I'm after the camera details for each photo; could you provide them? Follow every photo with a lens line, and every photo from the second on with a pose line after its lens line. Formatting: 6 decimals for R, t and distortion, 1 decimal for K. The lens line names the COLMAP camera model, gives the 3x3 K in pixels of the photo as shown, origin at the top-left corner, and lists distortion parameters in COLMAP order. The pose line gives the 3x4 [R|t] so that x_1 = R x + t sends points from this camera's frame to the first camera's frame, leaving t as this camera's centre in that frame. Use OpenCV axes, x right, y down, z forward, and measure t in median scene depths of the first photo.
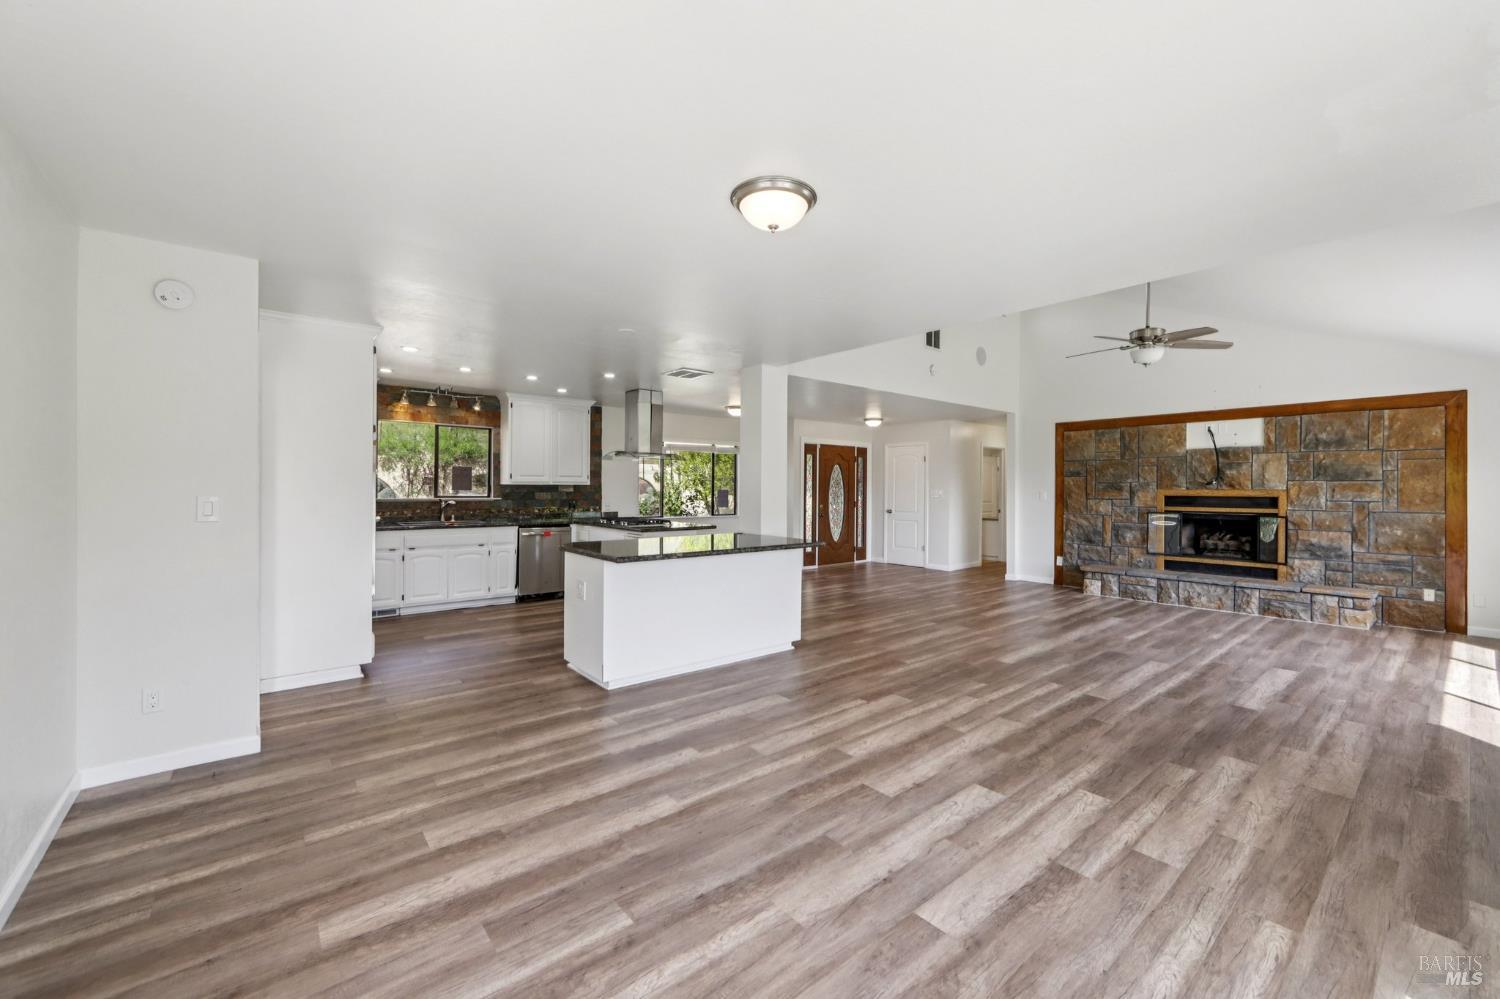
lens RADIAL K [[596.9, 0, 747.0], [0, 596.9, 491.0], [0, 0, 1]] dist [-0.004438, -0.000203]
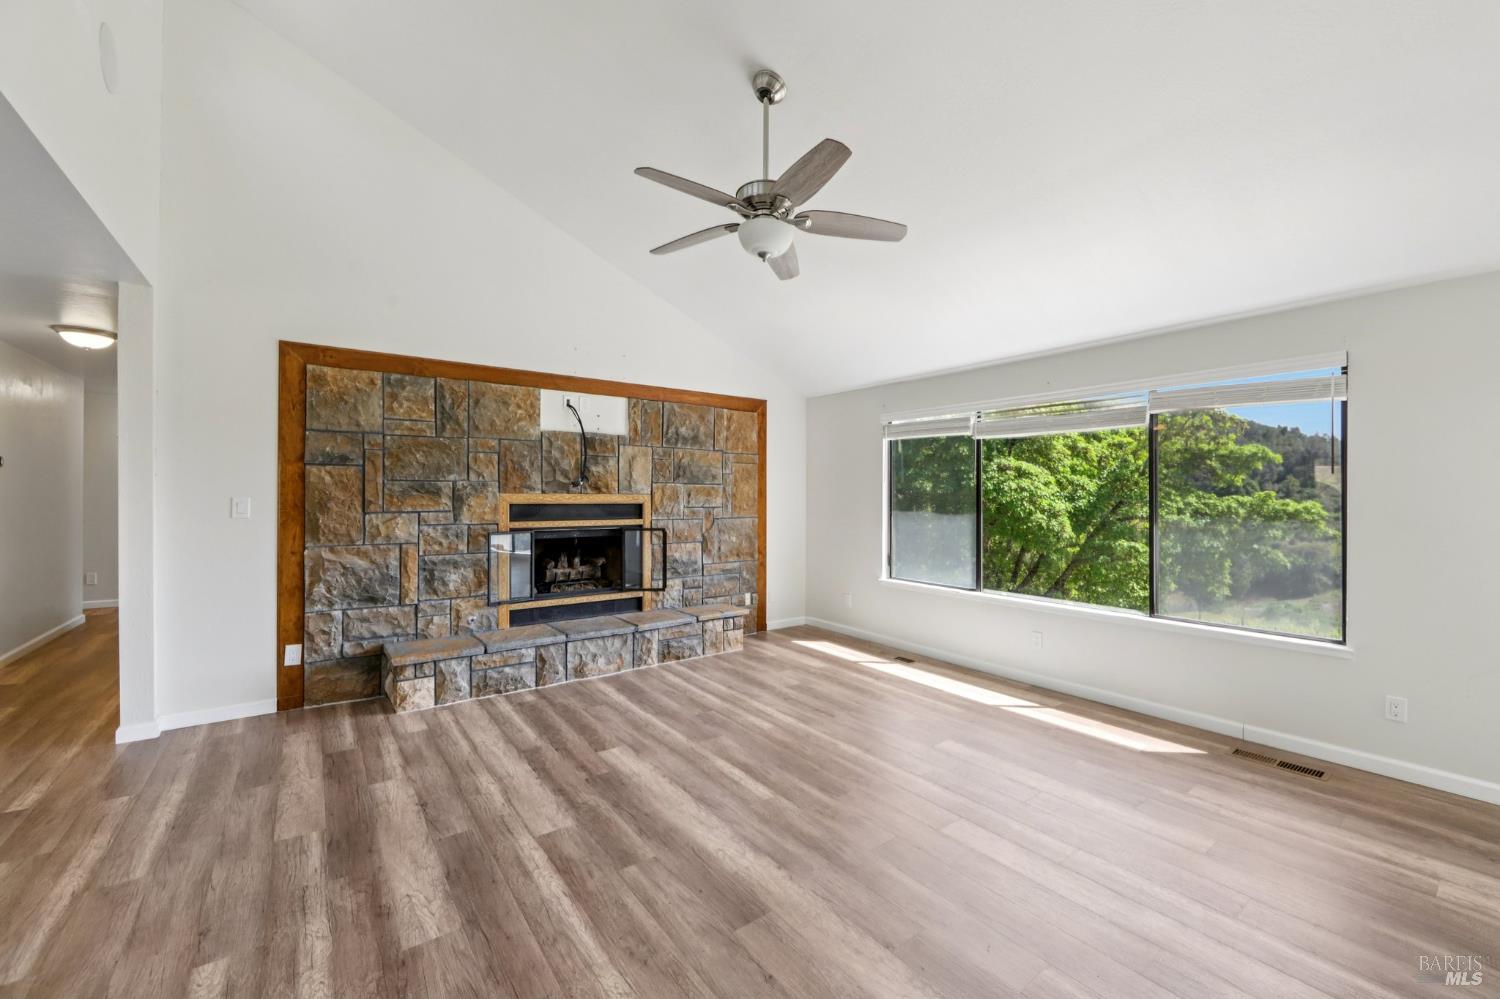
lens RADIAL K [[596.9, 0, 760.8], [0, 596.9, 496.5], [0, 0, 1]] dist [-0.004438, -0.000203]
pose [[0.031781, 0.000527, 0.999495, 0.118678], [0.003523, 0.999994, -0.000639, 0.001897], [-0.999489, 0.003542, 0.031779, 0.796056]]
